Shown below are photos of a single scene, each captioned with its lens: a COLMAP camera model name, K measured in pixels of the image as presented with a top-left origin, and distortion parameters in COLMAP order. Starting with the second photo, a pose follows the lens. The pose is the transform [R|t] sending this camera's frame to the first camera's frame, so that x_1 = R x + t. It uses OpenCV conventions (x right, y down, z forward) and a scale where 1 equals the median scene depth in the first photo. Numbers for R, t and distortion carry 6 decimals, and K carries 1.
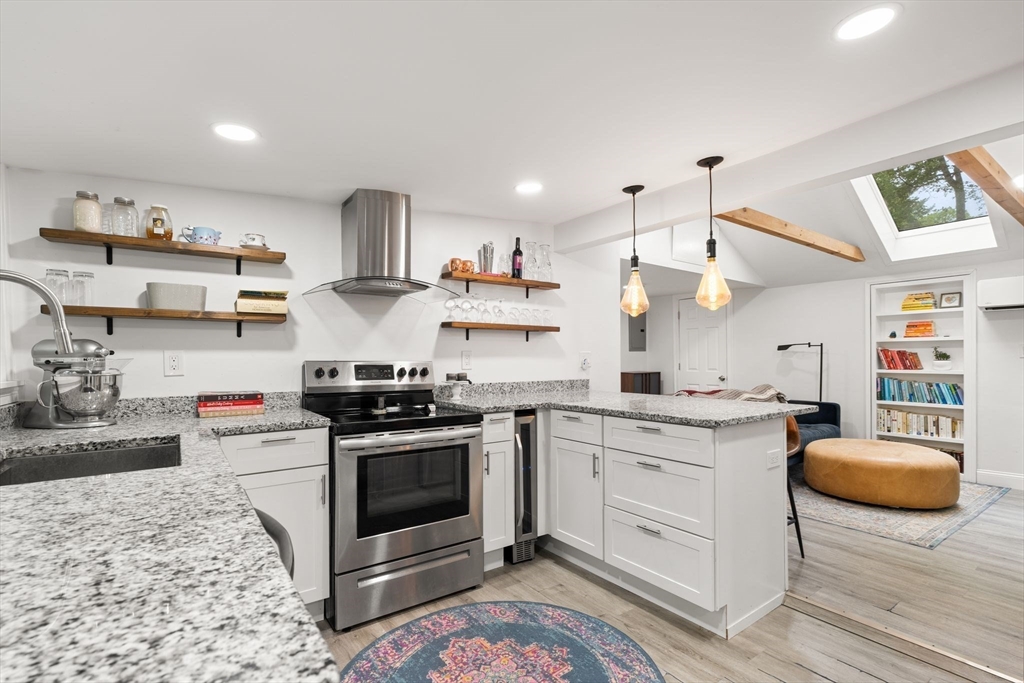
lens RADIAL K [[464.4, 0, 505.7], [0, 464.4, 359.0], [0, 0, 1]] dist [-0.006998, 0.002380]
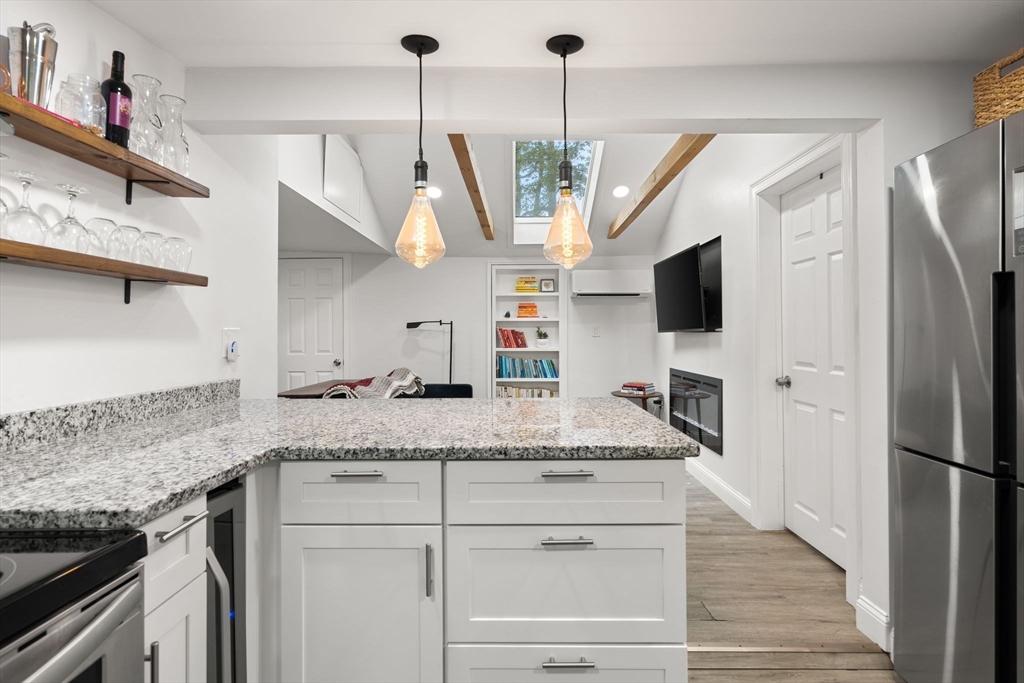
lens RADIAL K [[512.3, 0, 512.6], [0, 512.3, 328.5], [0, 0, 1]] dist [-0.004328, 0.000703]
pose [[0.584917, 0.009968, 0.811032, -0.166423], [0.001593, 0.999908, -0.013439, -0.009286], [-0.811092, 0.009153, 0.584848, 0.553335]]
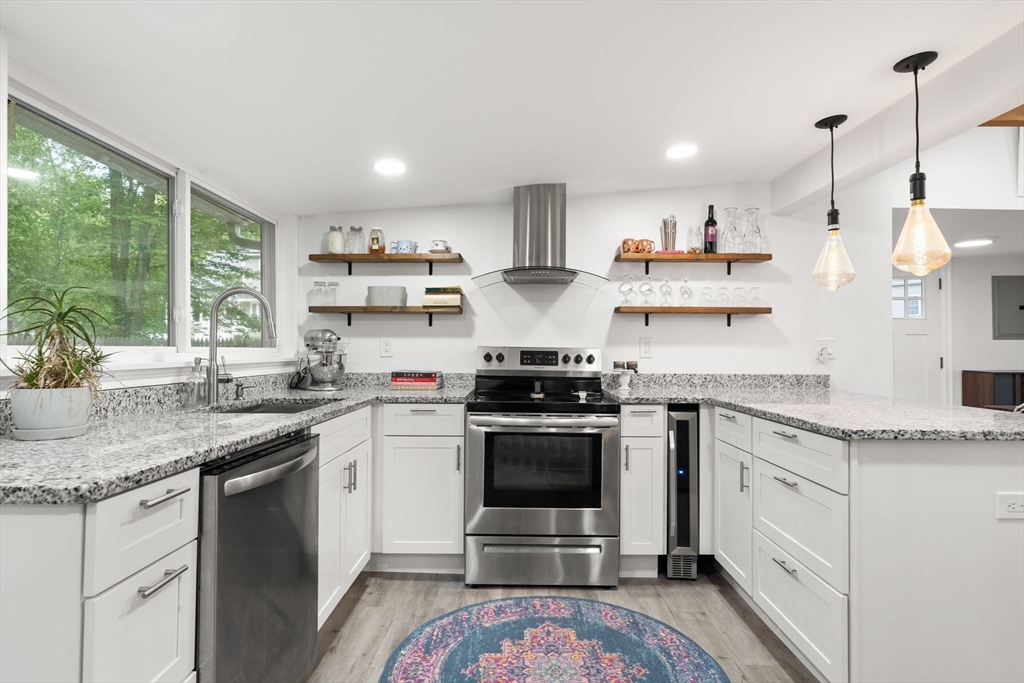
lens RADIAL K [[512.3, 0, 517.4], [0, 512.3, 341.6], [0, 0, 1]] dist [-0.004328, 0.000703]
pose [[0.816972, 0.000672, -0.576677, 0.344007], [-0.009898, 0.999868, -0.012858, 0.007011], [0.576593, 0.016213, 0.816871, 0.032292]]
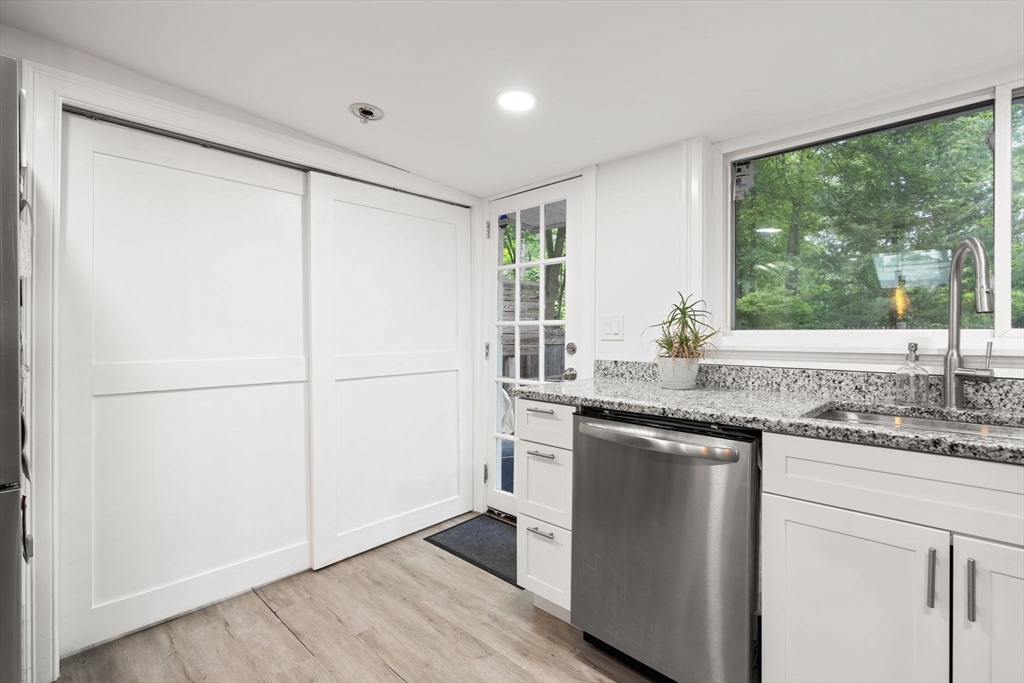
lens RADIAL K [[464.4, 0, 522.9], [0, 464.4, 340.1], [0, 0, 1]] dist [-0.006998, 0.002380]
pose [[-0.977387, 0.009170, -0.211260, 0.075426], [0.006475, 0.999889, 0.013443, 0.012260], [0.211360, 0.011771, -0.977337, 0.816729]]
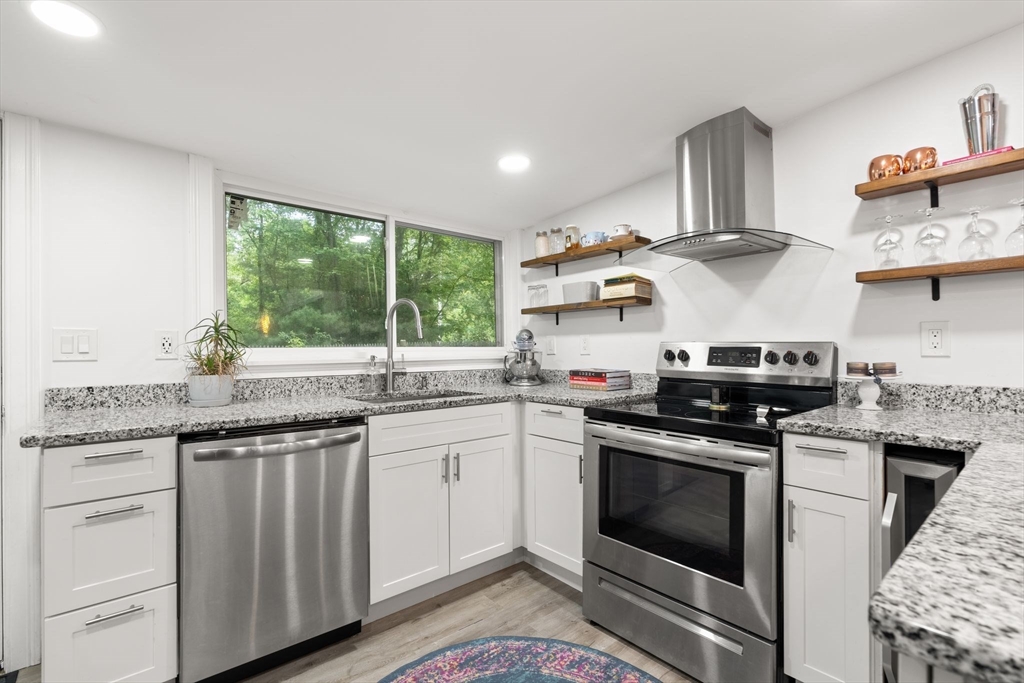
lens RADIAL K [[464.4, 0, 515.5], [0, 464.4, 347.1], [0, 0, 1]] dist [-0.006998, 0.002380]
pose [[0.108792, 0.004029, -0.994056, 0.448197], [0.007066, 0.999963, 0.004826, 0.006978], [0.994039, -0.007549, 0.108760, 0.561862]]
